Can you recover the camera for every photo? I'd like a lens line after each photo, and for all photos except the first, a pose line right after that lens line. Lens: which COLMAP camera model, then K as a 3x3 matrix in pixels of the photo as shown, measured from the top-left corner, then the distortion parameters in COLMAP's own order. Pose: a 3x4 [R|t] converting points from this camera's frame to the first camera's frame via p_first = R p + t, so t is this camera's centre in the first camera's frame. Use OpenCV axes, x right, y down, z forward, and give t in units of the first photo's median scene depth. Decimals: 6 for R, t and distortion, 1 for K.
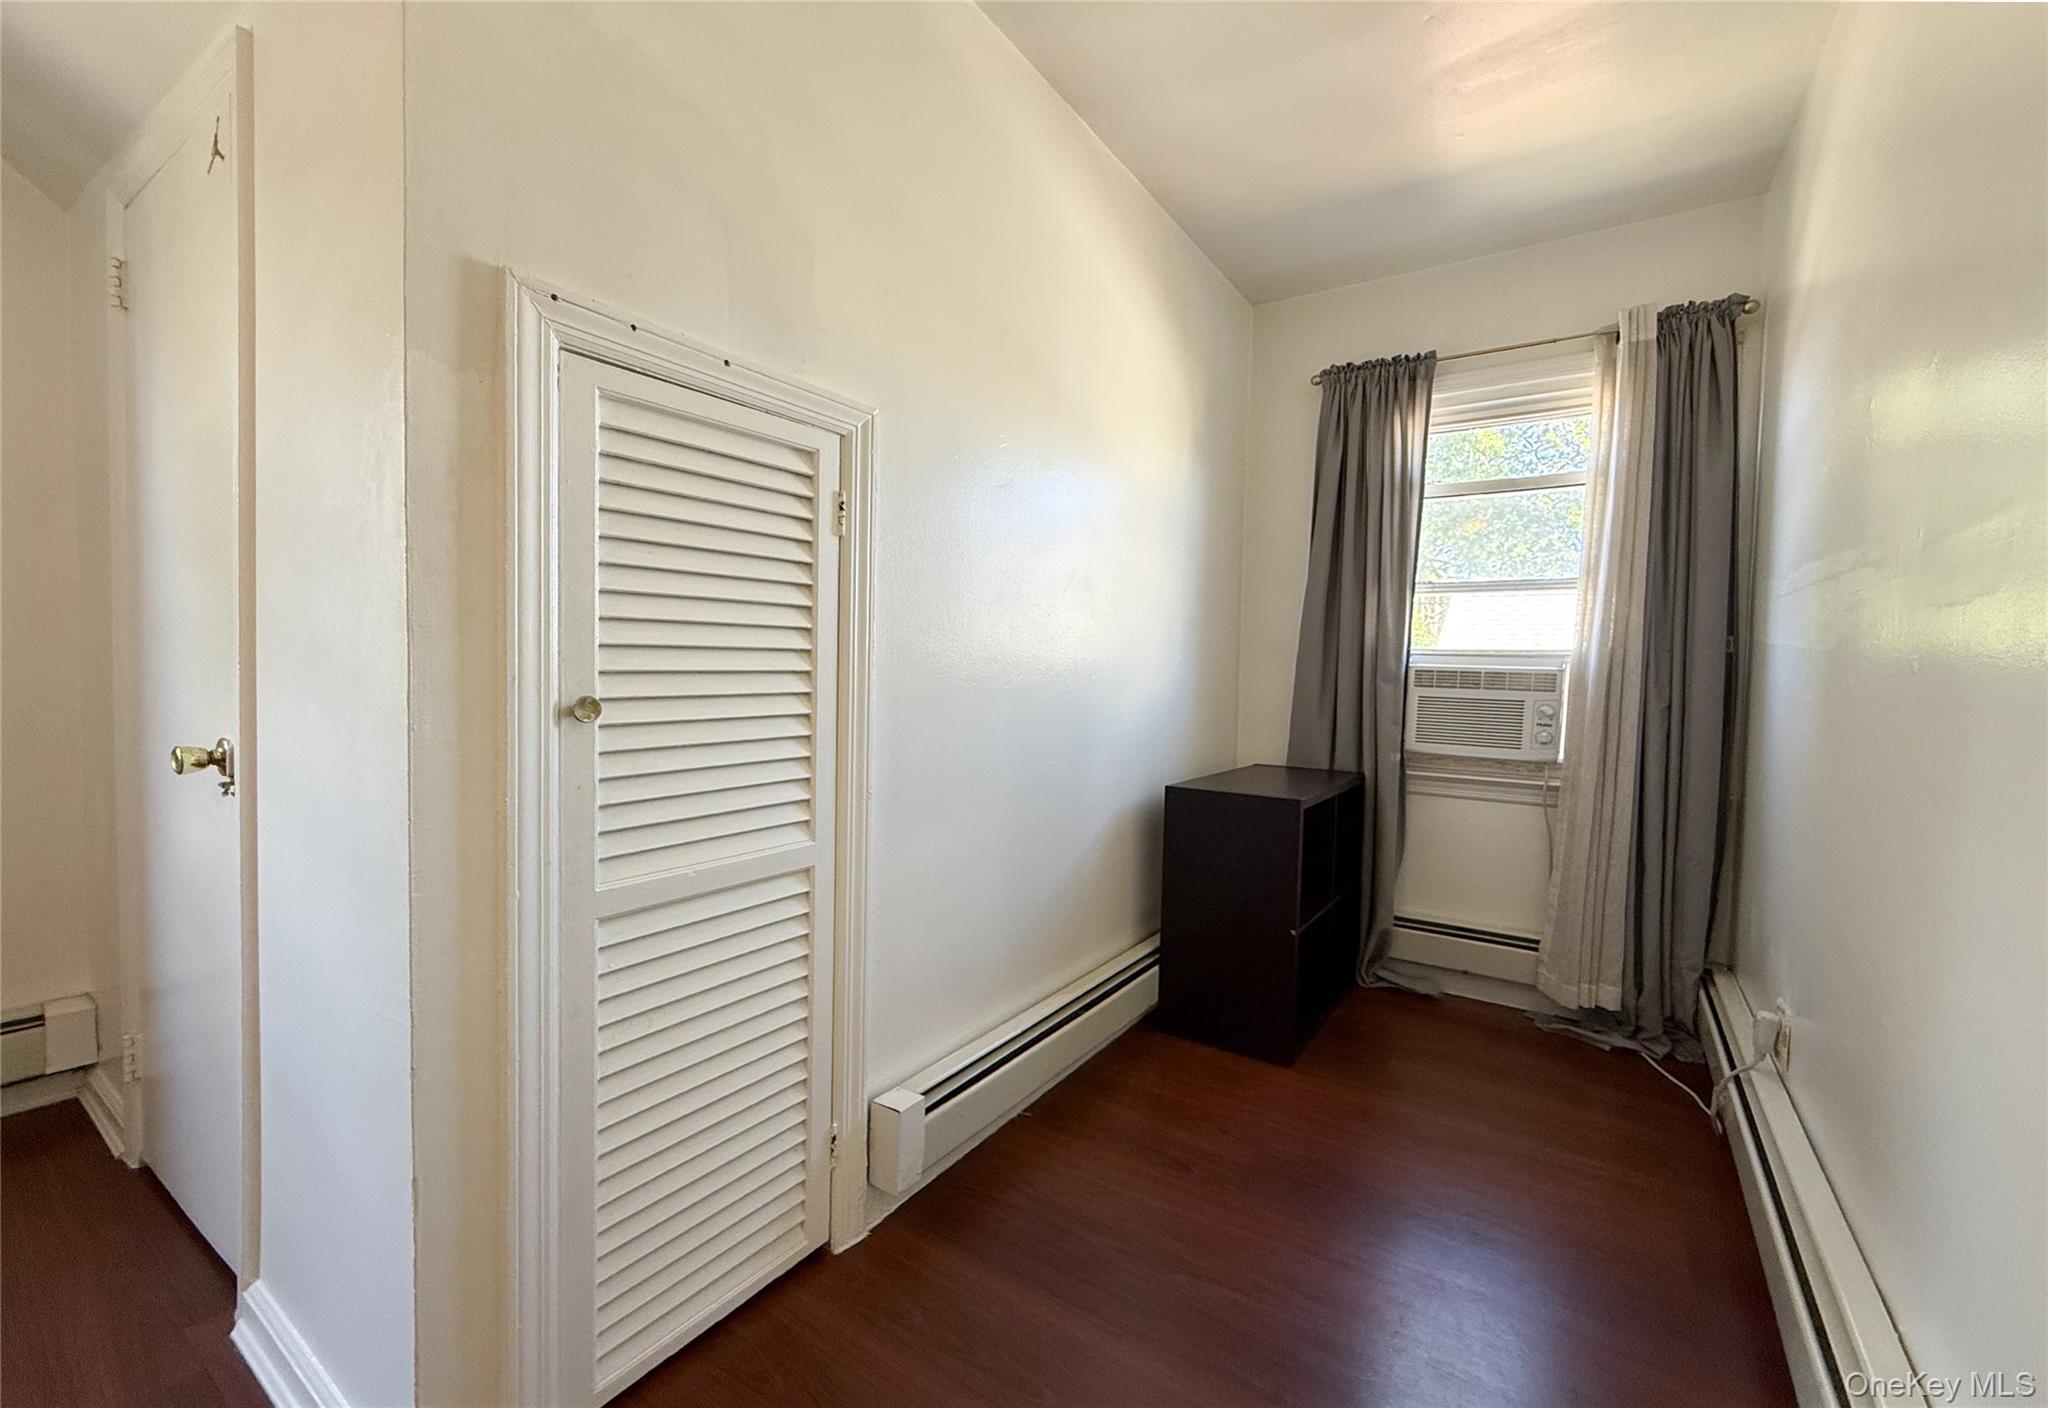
lens RADIAL K [[853.9, 0, 1024.0], [0, 853.9, 704.0], [0, 0, 1]] dist [-0.001651, -0.000207]
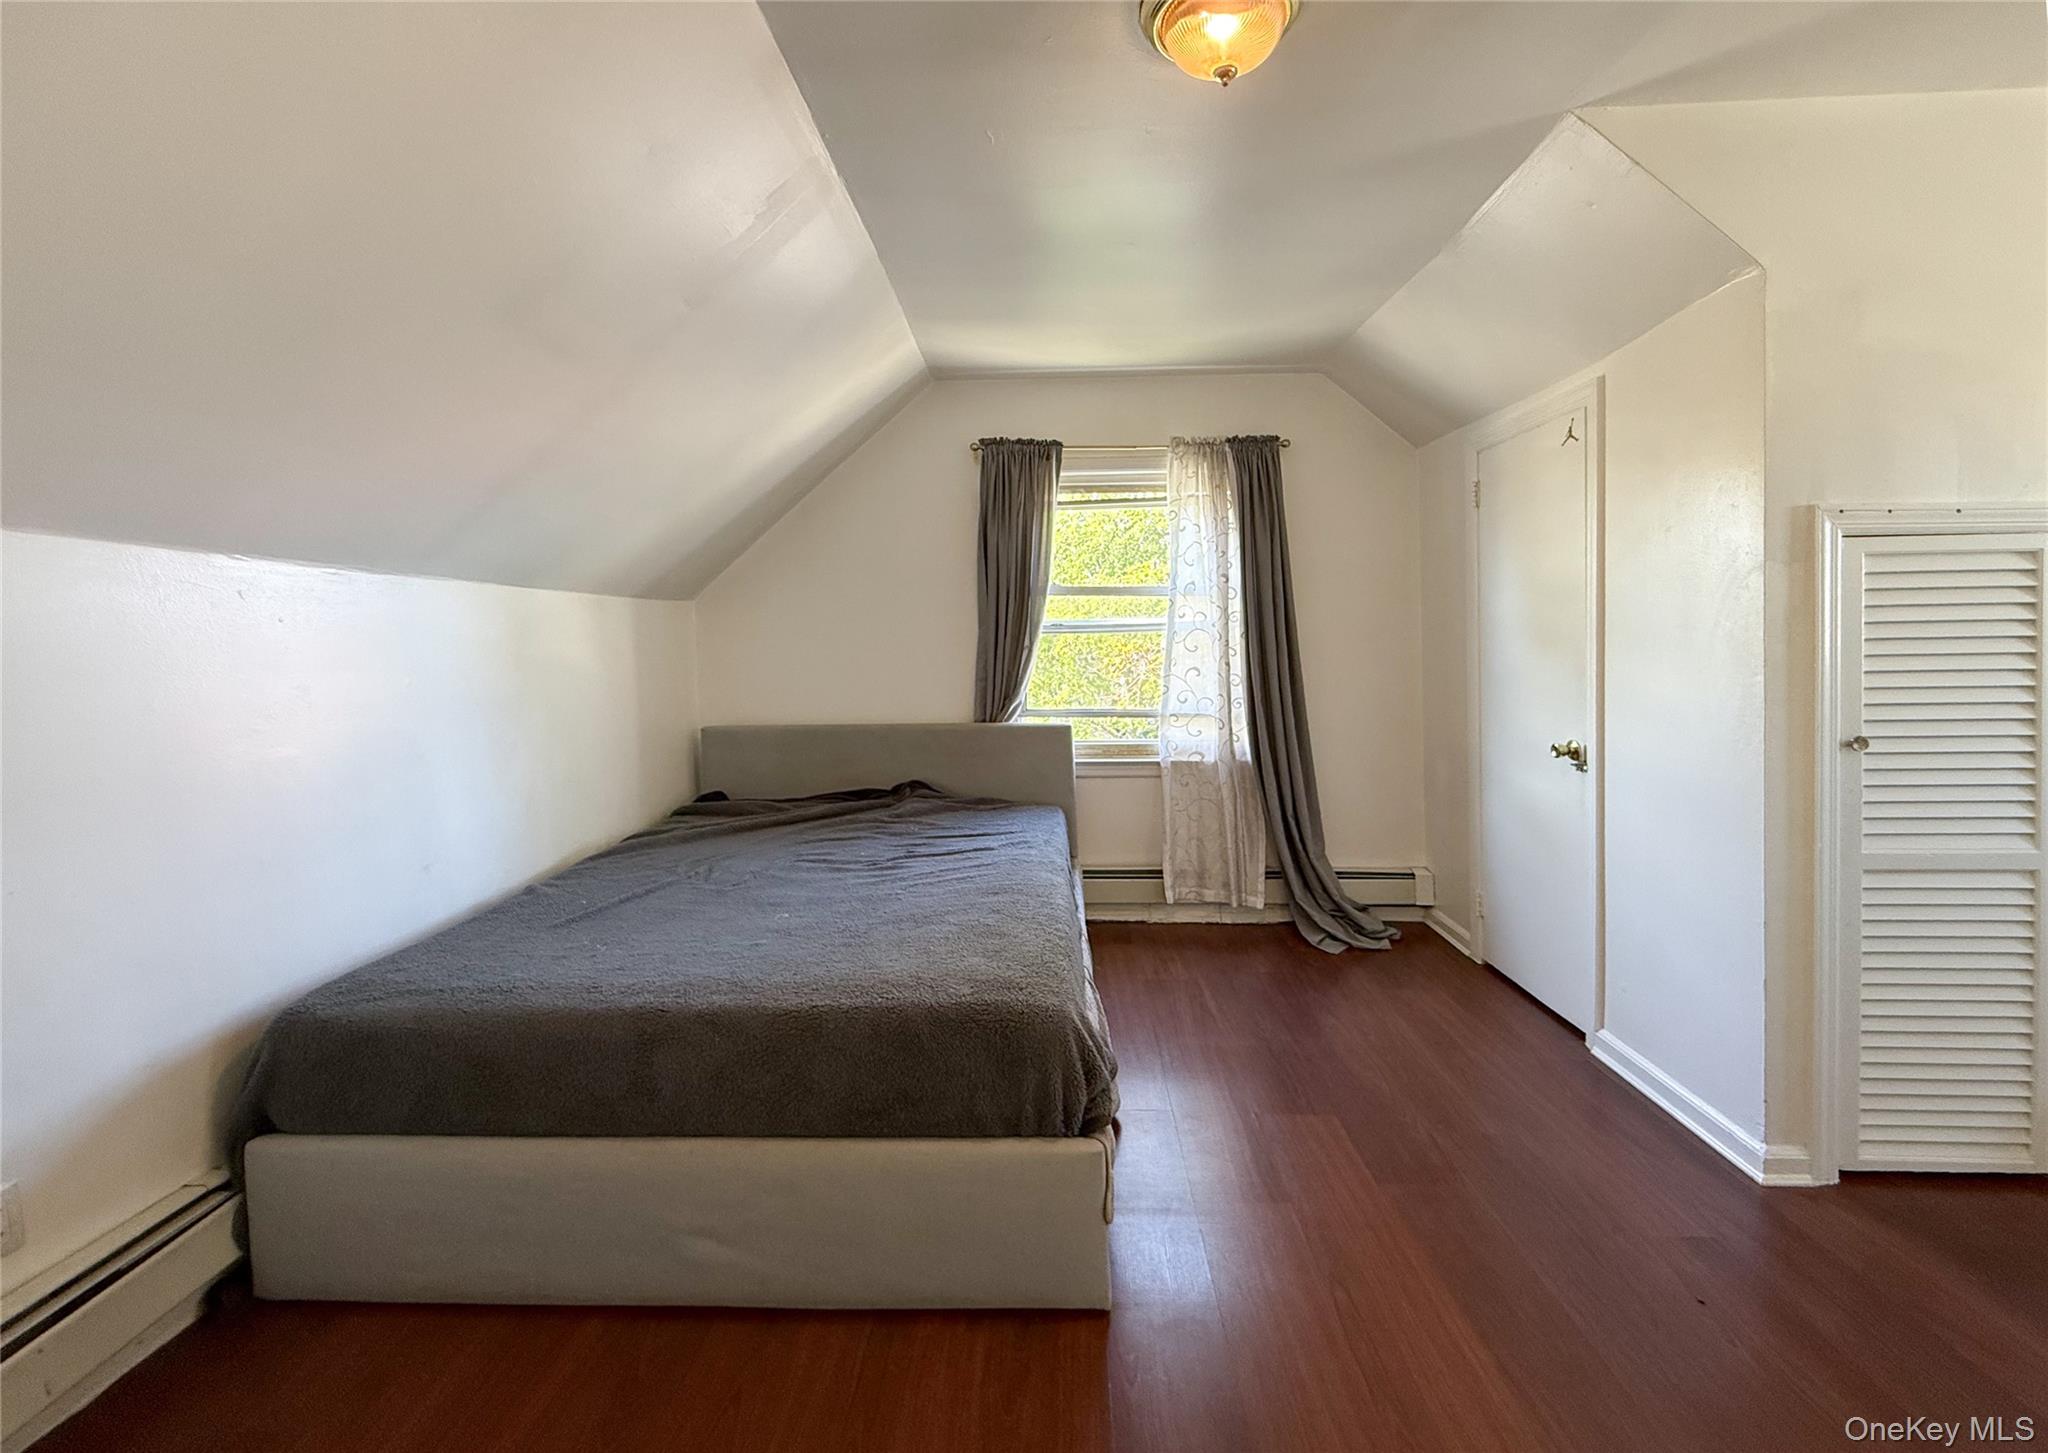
lens RADIAL K [[856.8, 0, 1018.6], [0, 856.8, 664.1], [0, 0, 1]] dist [-0.001999, -0.000336]
pose [[0.531858, -0.007854, -0.846797, 0.036420], [-0.022347, 0.999479, -0.023306, -0.071020], [0.846539, 0.031319, 0.531405, -1.254869]]
